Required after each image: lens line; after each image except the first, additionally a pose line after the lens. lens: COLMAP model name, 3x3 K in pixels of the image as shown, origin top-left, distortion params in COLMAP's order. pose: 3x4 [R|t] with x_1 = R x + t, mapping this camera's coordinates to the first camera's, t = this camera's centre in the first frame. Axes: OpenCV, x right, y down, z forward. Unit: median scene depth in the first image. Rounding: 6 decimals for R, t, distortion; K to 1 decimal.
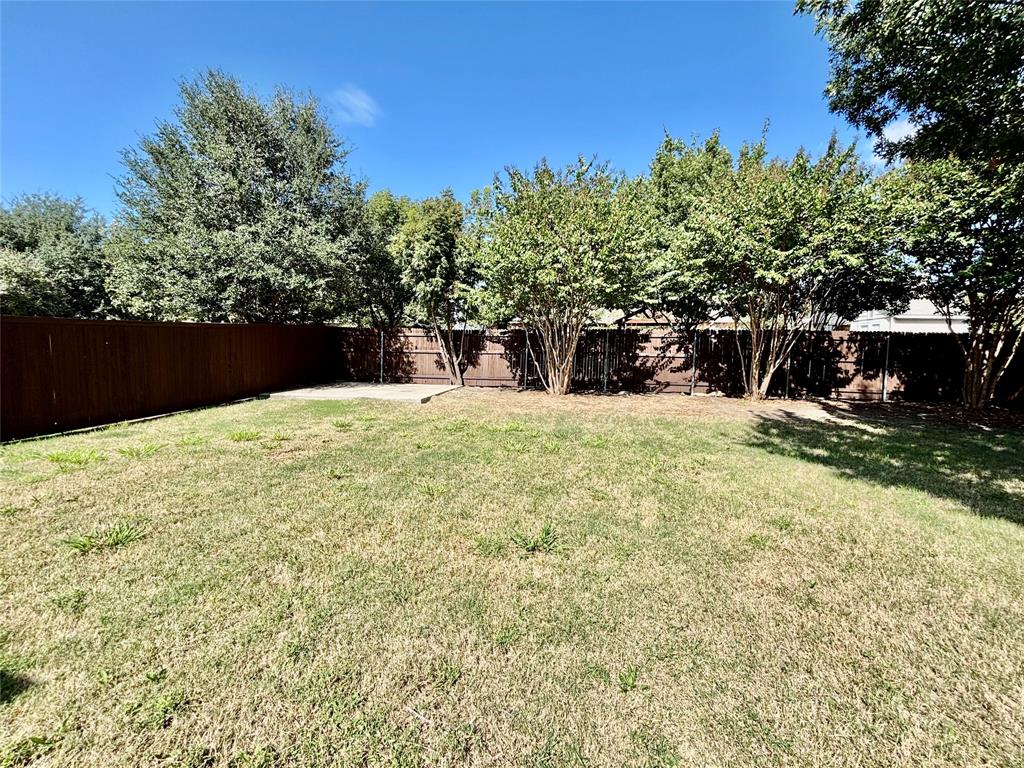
lens RADIAL K [[410.8, 0, 512.0], [0, 410.8, 384.0], [0, 0, 1]] dist [0.018879, -0.000117]
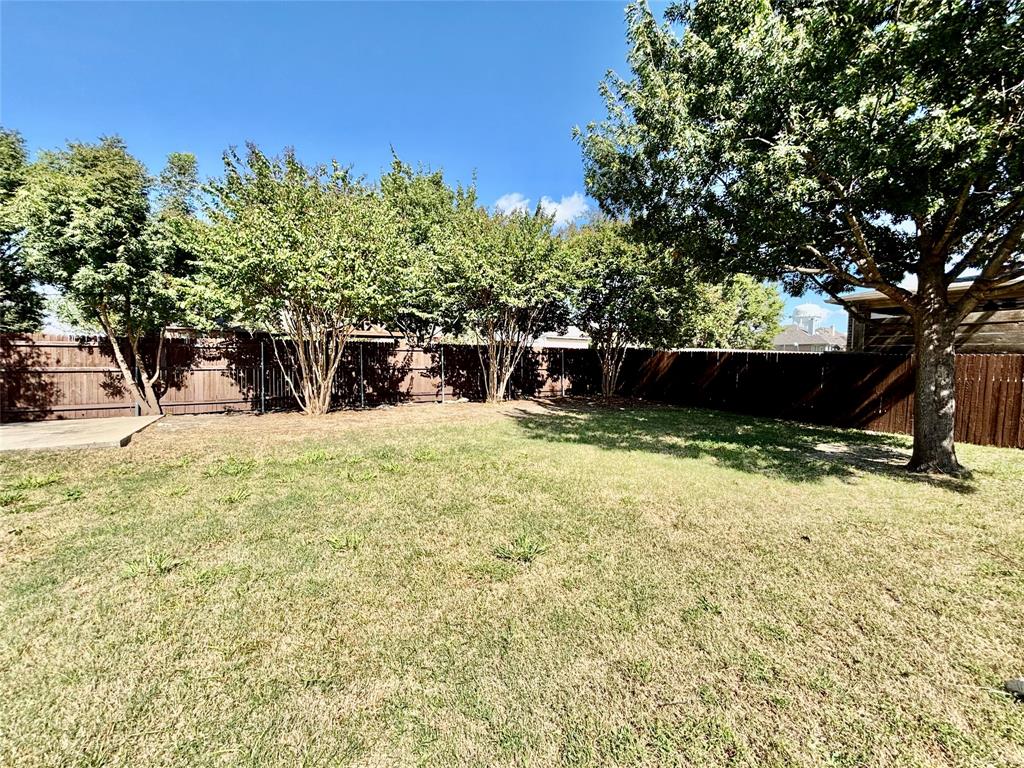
lens RADIAL K [[412.4, 0, 512.0], [0, 412.4, 384.0], [0, 0, 1]] dist [-0.000300, -0.000380]
pose [[0.754998, -0.050178, 0.653805, -0.146888], [0.069619, 0.997566, -0.003833, -0.006425], [-0.652021, 0.048412, 0.756654, 0.054480]]
